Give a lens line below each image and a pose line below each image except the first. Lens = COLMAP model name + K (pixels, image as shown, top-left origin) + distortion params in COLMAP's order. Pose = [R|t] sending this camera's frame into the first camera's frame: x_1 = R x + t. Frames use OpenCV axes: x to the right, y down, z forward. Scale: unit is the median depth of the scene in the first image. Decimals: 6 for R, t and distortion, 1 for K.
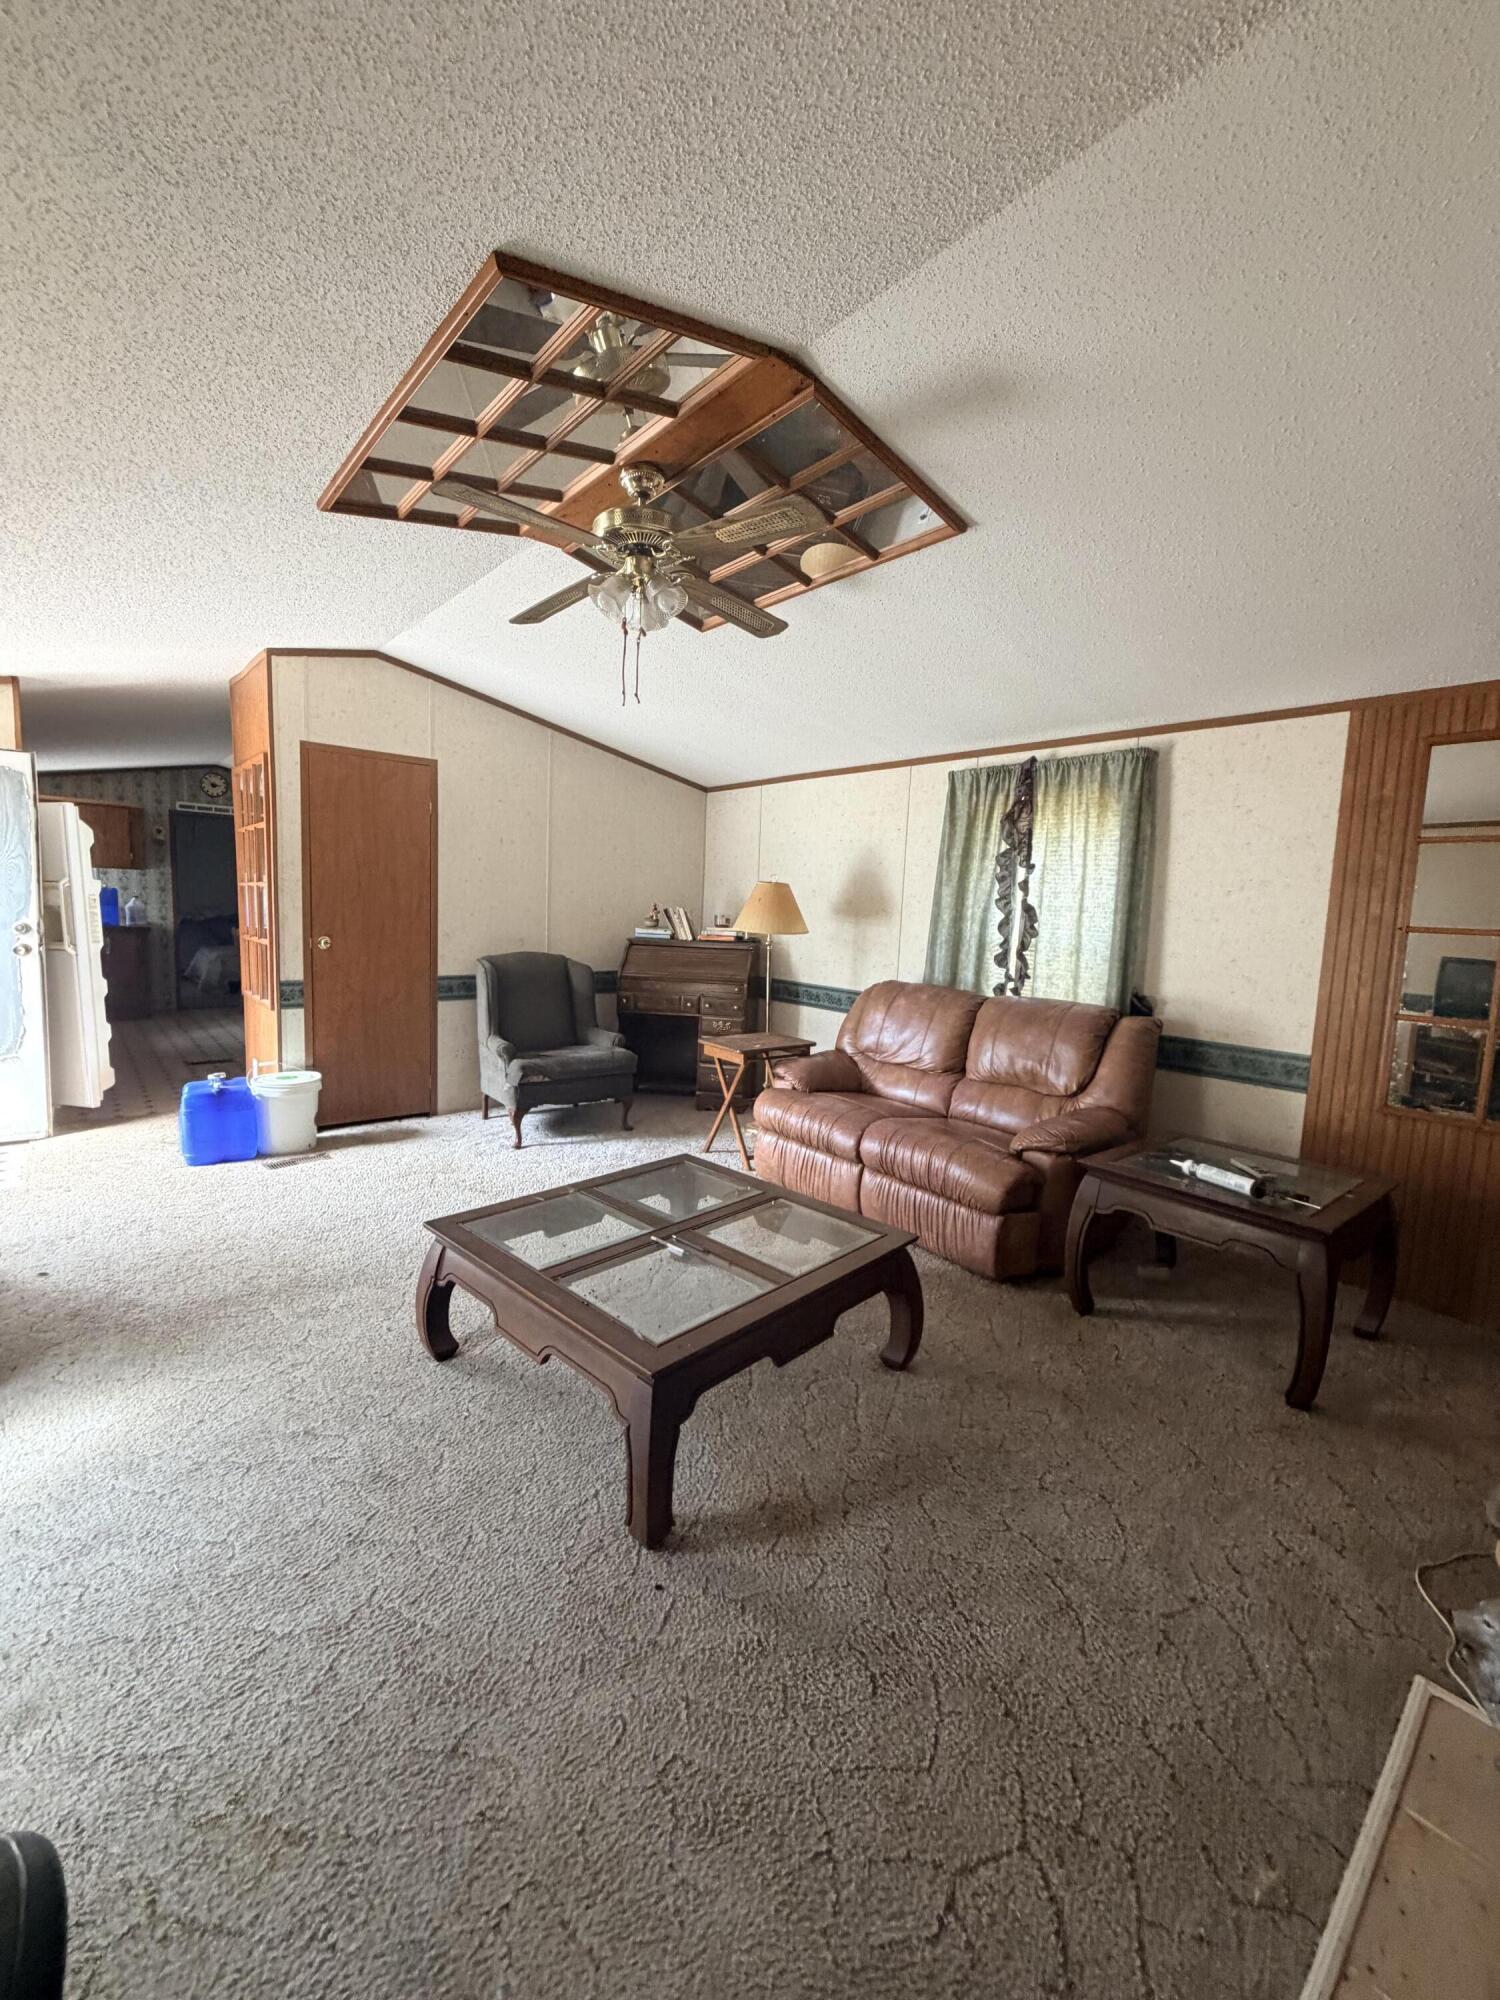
lens RADIAL K [[798.1, 0, 748.7], [0, 798.1, 992.0], [0, 0, 1]] dist [-0.000238, 0.000620]
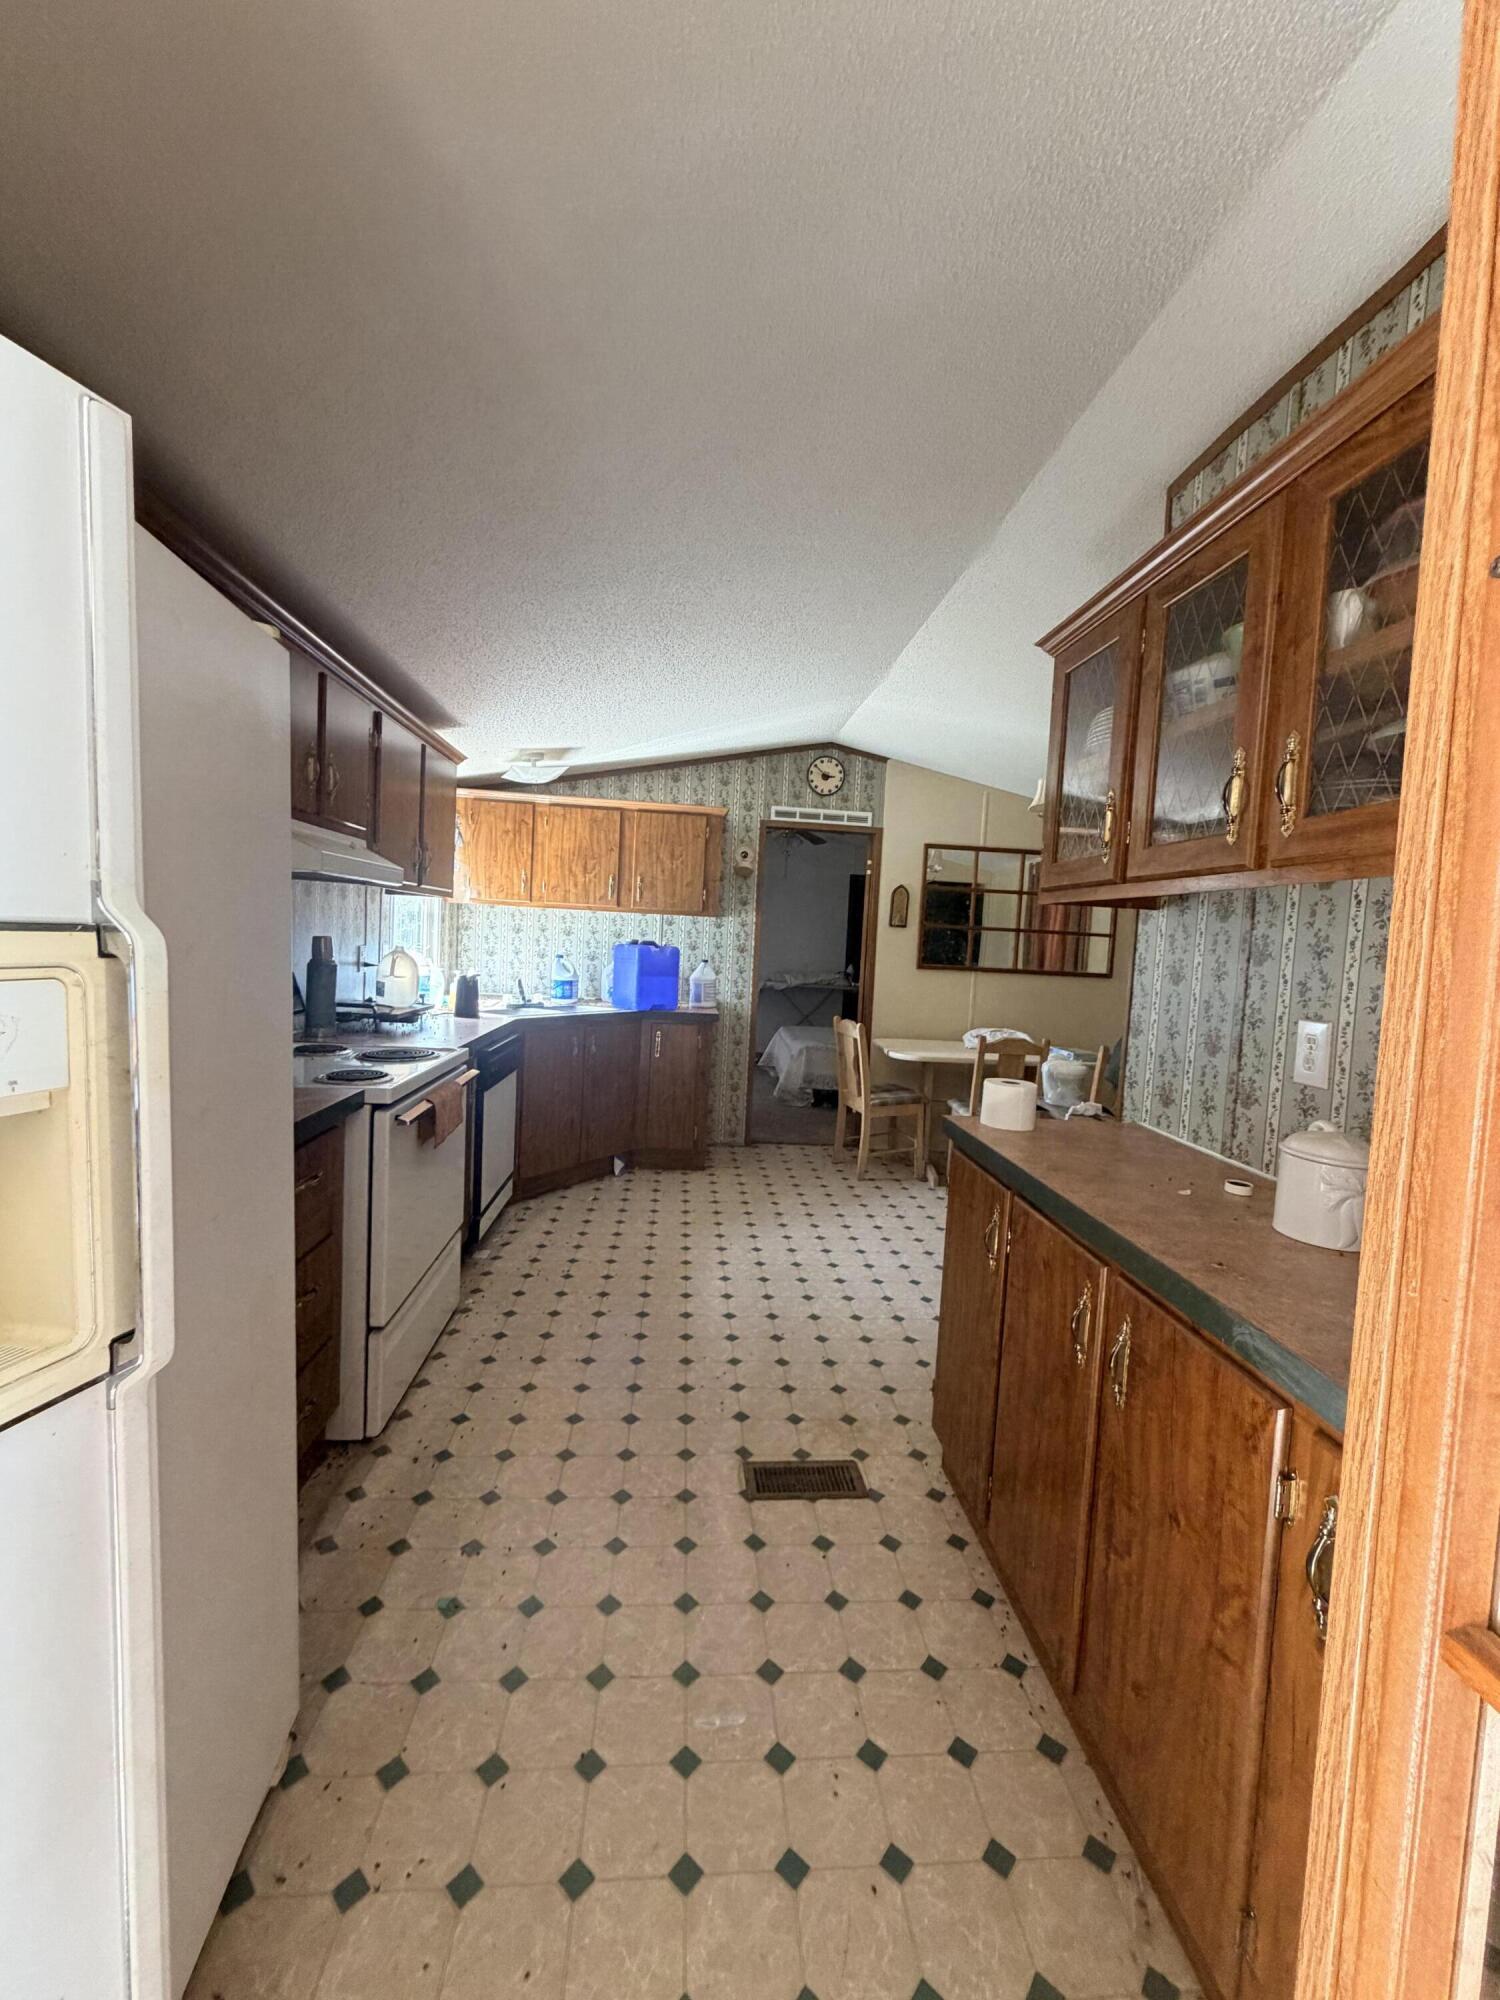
lens RADIAL K [[798.1, 0, 751.6], [0, 798.1, 999.6], [0, 0, 1]] dist [-0.000238, 0.000620]
pose [[0.811143, 0.047886, -0.582884, -0.383402], [-0.083055, 0.995973, -0.033757, -0.072416], [0.578921, 0.075794, 0.811854, 0.529315]]
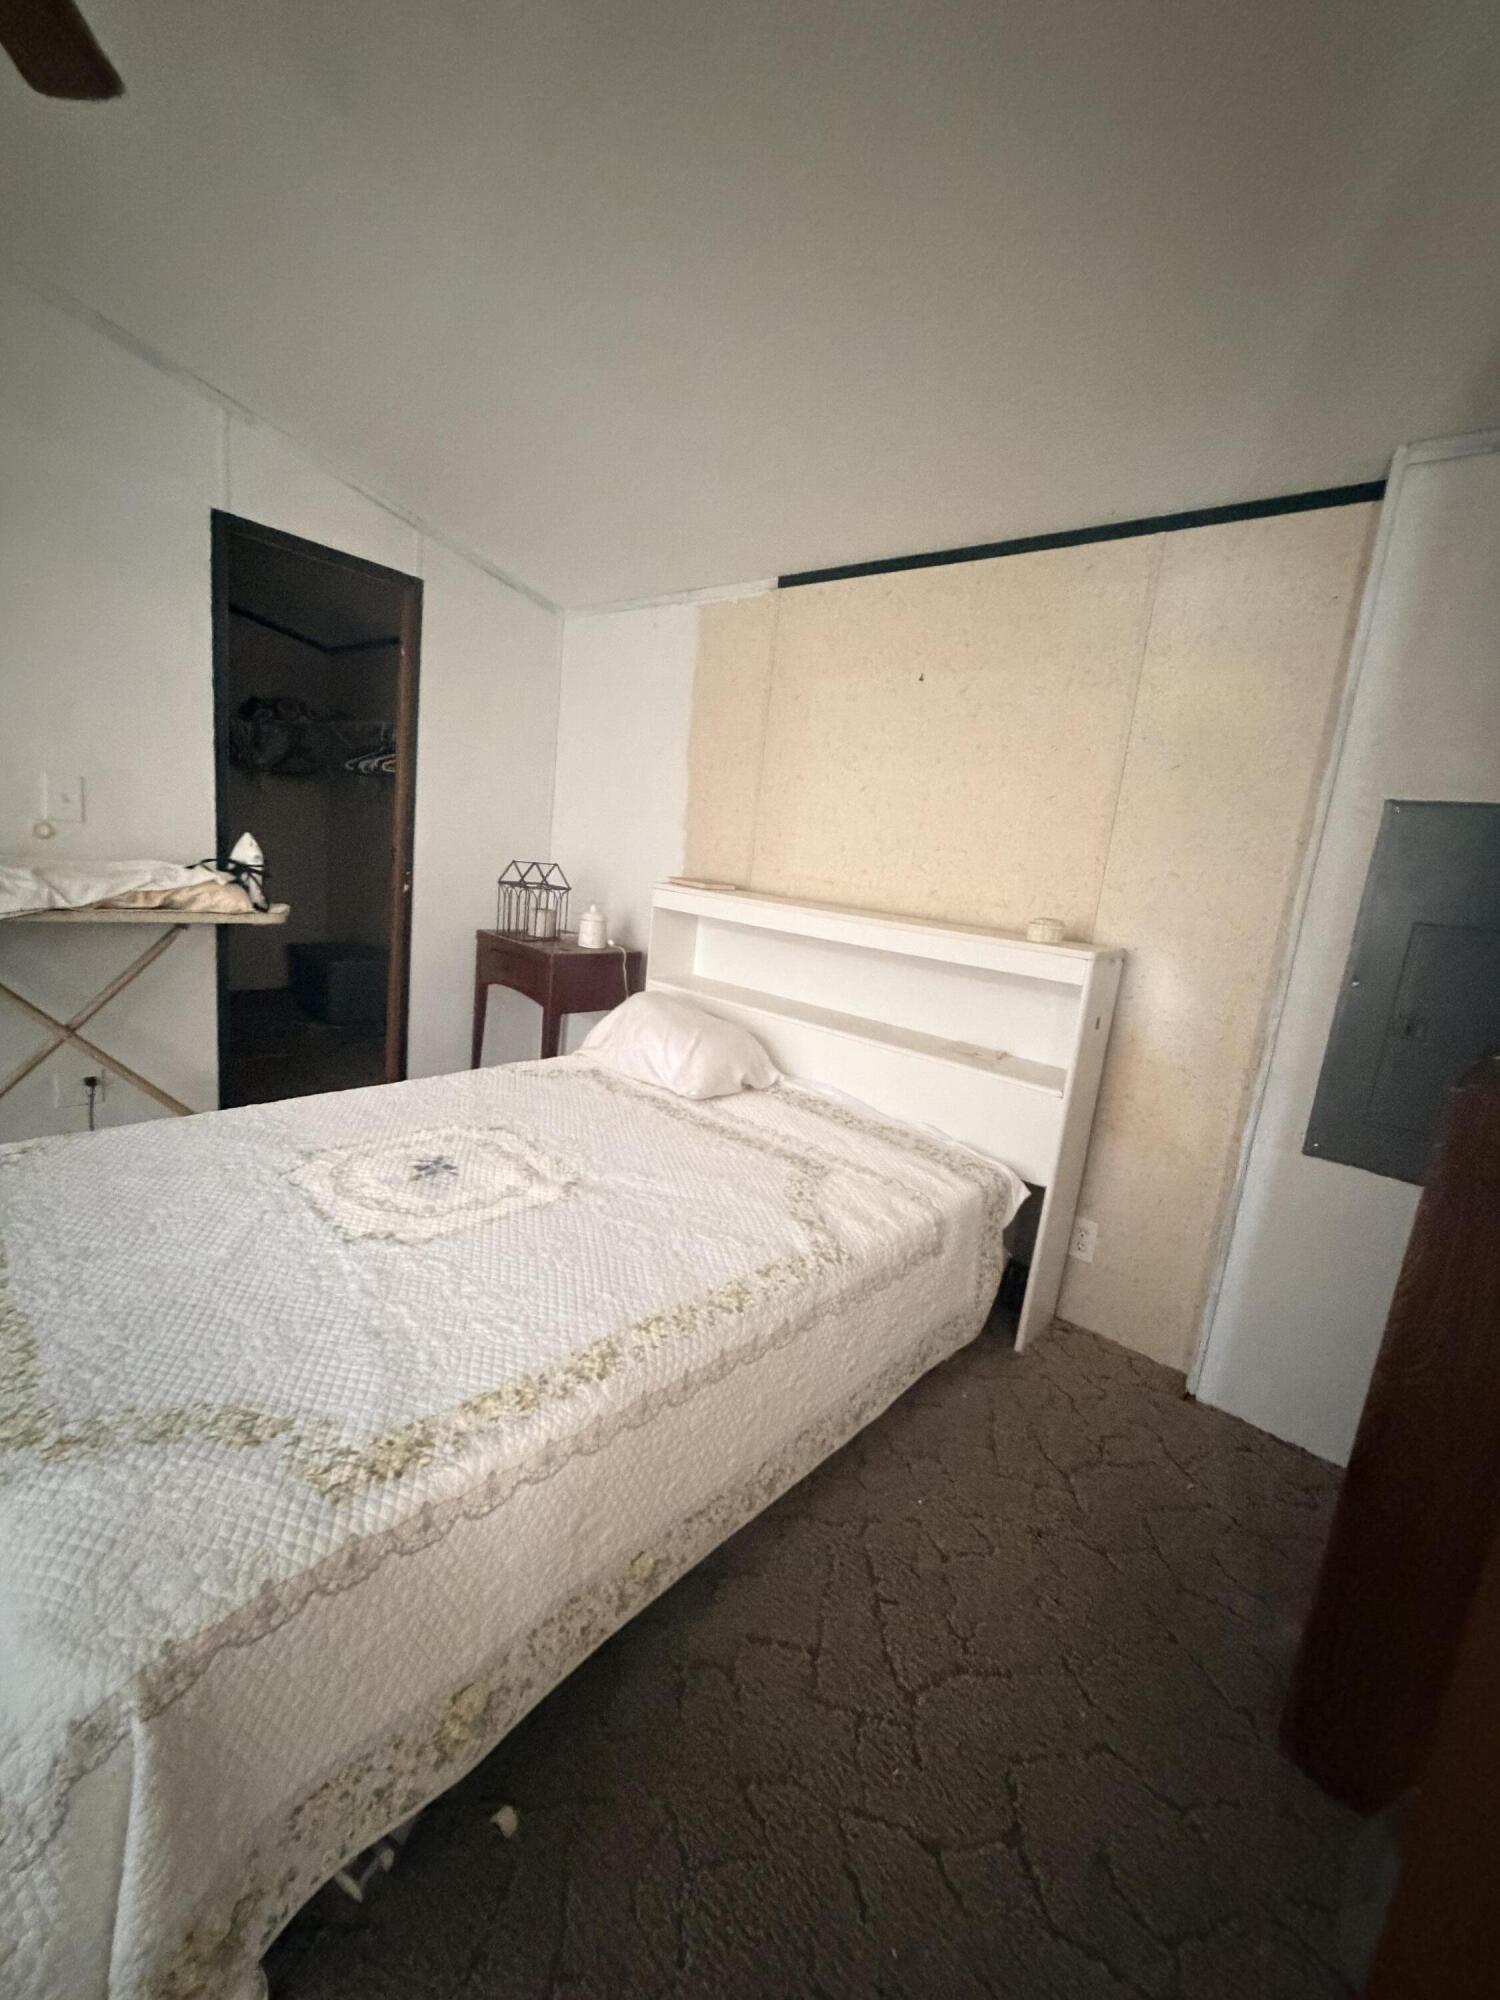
lens RADIAL K [[798.1, 0, 752.9], [0, 798.1, 996.6], [0, 0, 1]] dist [-0.000238, 0.000620]
pose [[0.985891, 0.029609, 0.164749, -0.757027], [-0.045023, 0.994866, 0.090629, -0.140164], [-0.161219, -0.096768, 0.982163, 1.129807]]
